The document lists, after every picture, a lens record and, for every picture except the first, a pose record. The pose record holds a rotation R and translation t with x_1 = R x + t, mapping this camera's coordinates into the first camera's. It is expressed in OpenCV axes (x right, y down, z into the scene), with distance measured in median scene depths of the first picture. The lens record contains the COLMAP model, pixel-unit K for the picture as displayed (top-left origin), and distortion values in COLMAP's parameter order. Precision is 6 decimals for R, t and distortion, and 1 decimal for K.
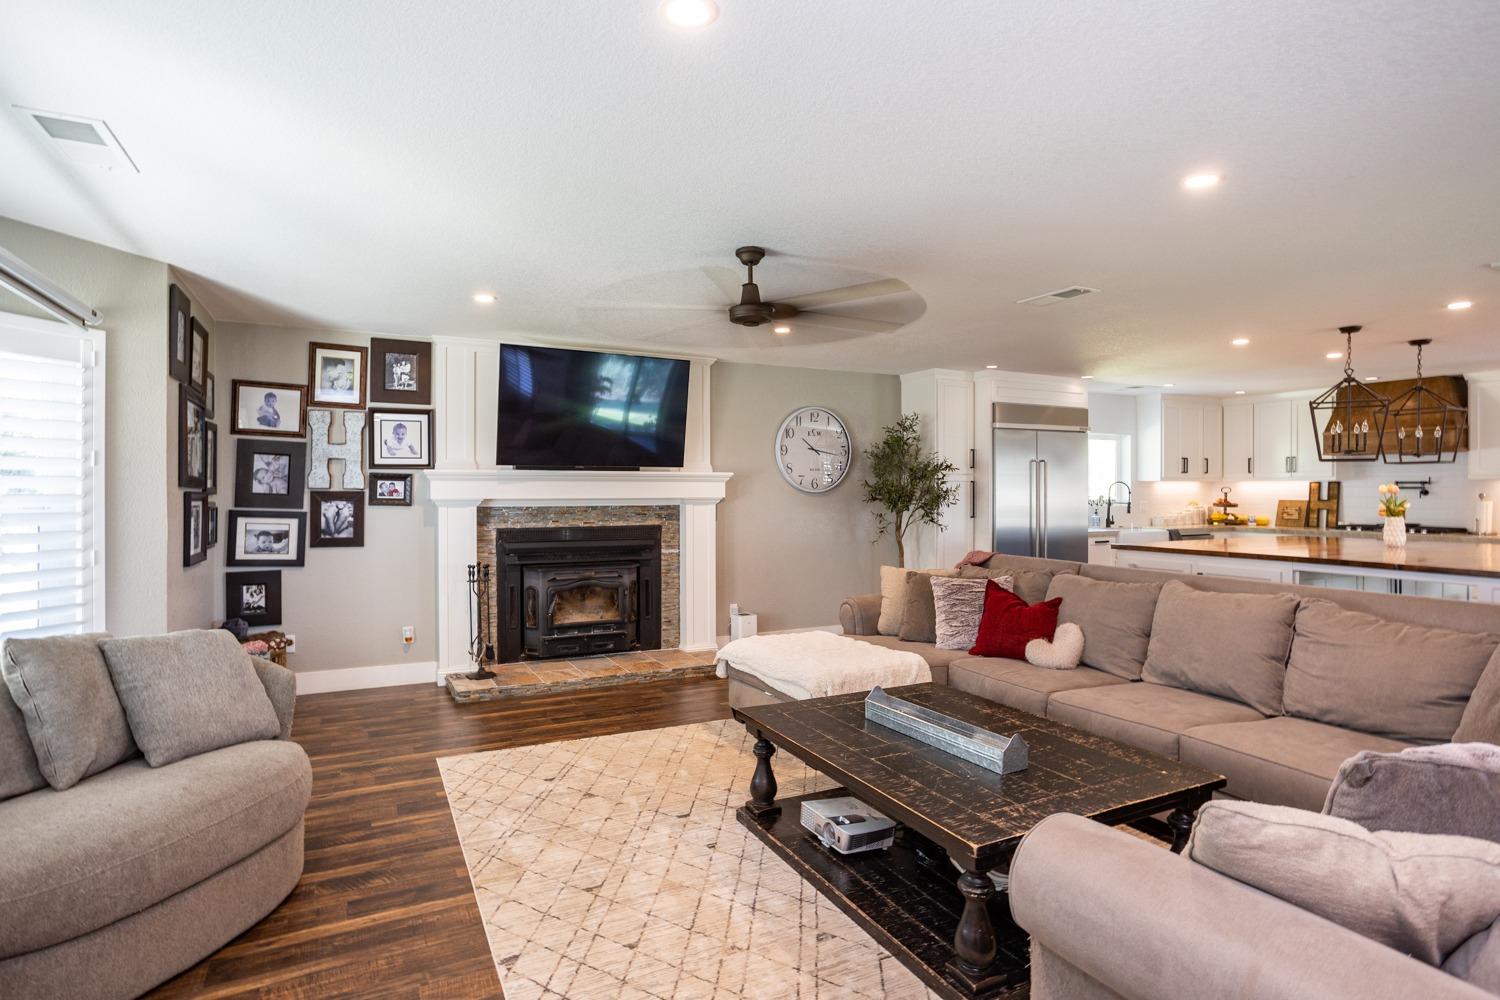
lens RADIAL K [[771.9, 0, 742.6], [0, 771.9, 492.8], [0, 0, 1]] dist [-0.026500, 0.002473]
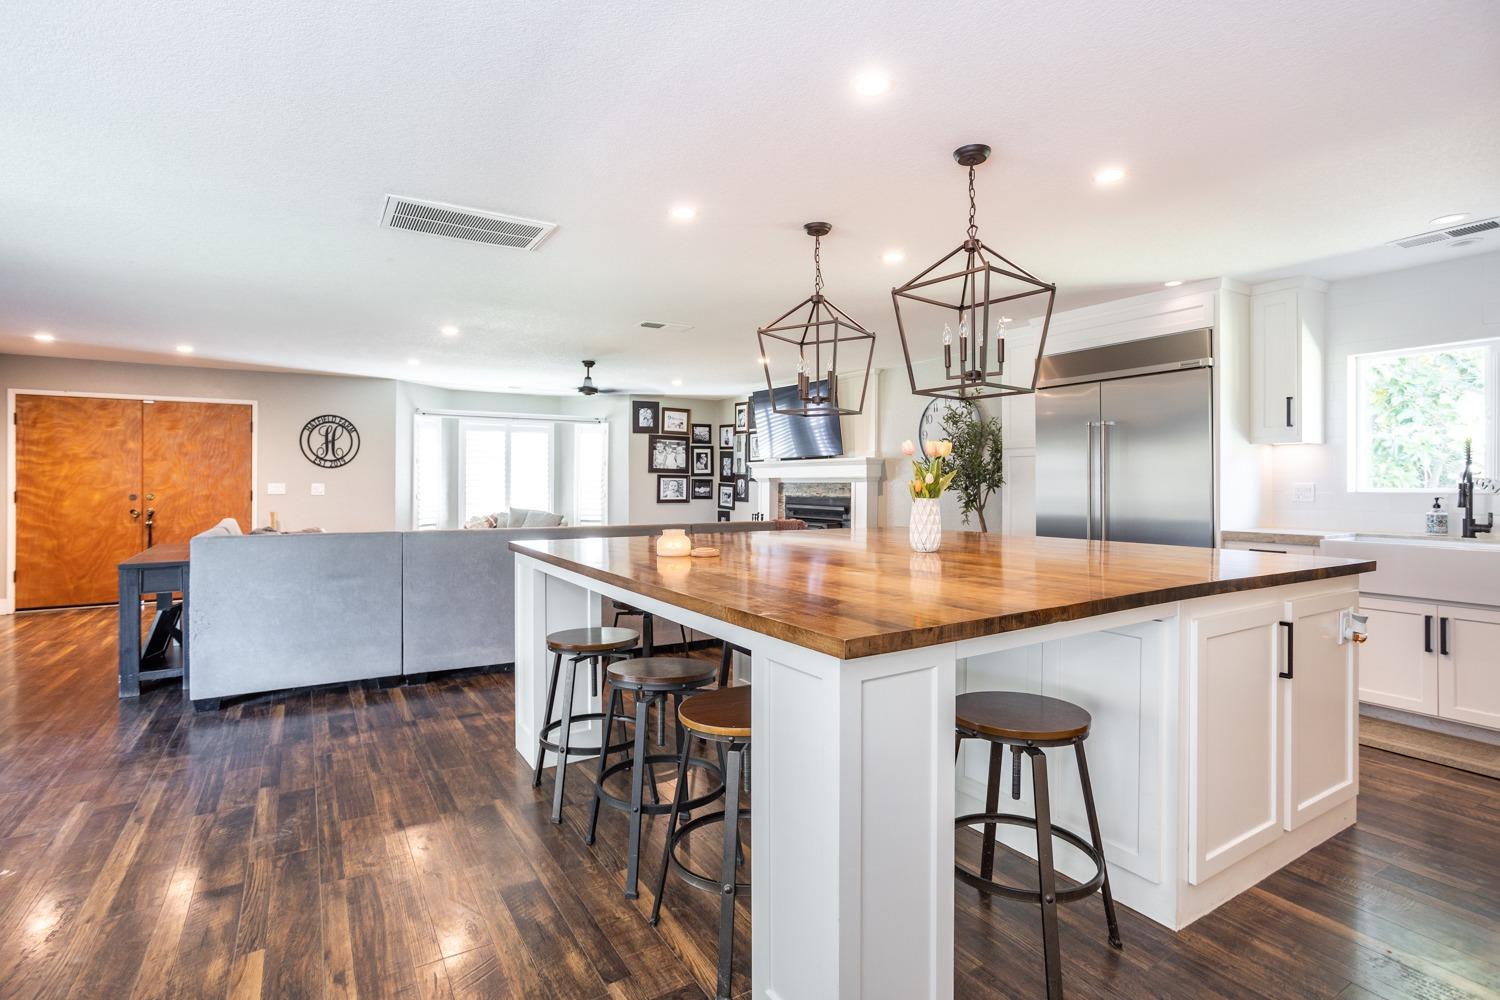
lens RADIAL K [[727.3, 0, 747.1], [0, 727.3, 489.5], [0, 0, 1]] dist [0.000130, 0.001365]
pose [[0.079776, 0.010515, -0.996757, 1.409967], [-0.002364, 0.999944, 0.010360, 0.018443], [0.996810, 0.001530, 0.079796, 0.861507]]
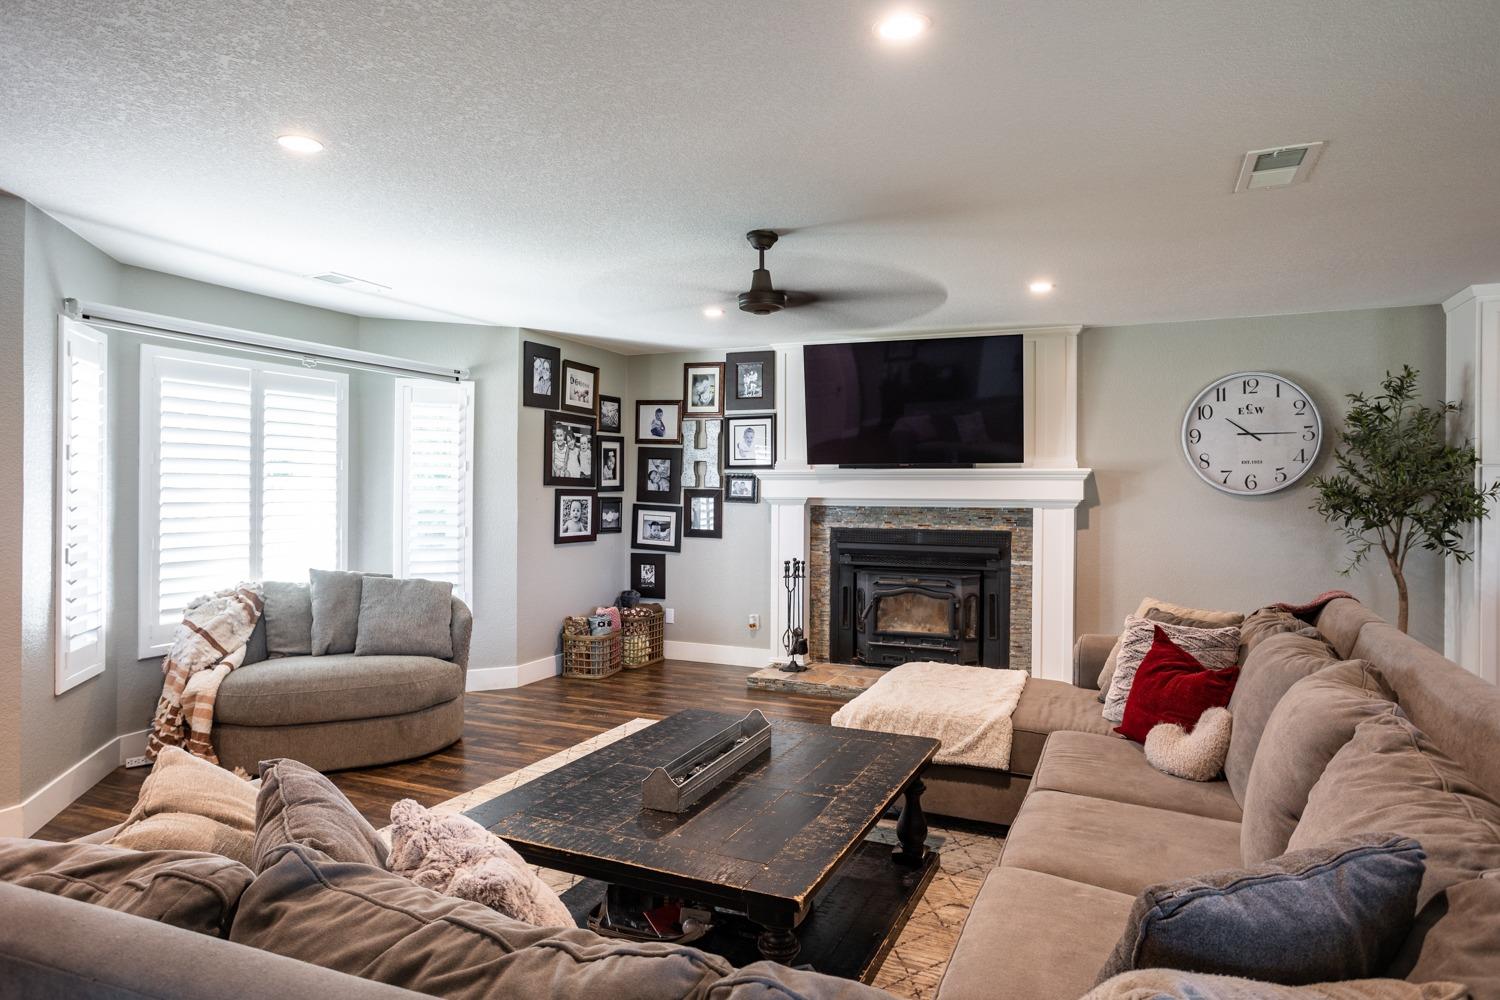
lens RADIAL K [[886.9, 0, 753.3], [0, 886.9, 489.5], [0, 0, 1]] dist [-0.041991, 0.002313]
pose [[0.639886, 0.004212, -0.768459, 0.552321], [-0.007739, 0.999970, -0.000964, -0.001193], [0.768431, 0.006564, 0.639899, 0.200181]]
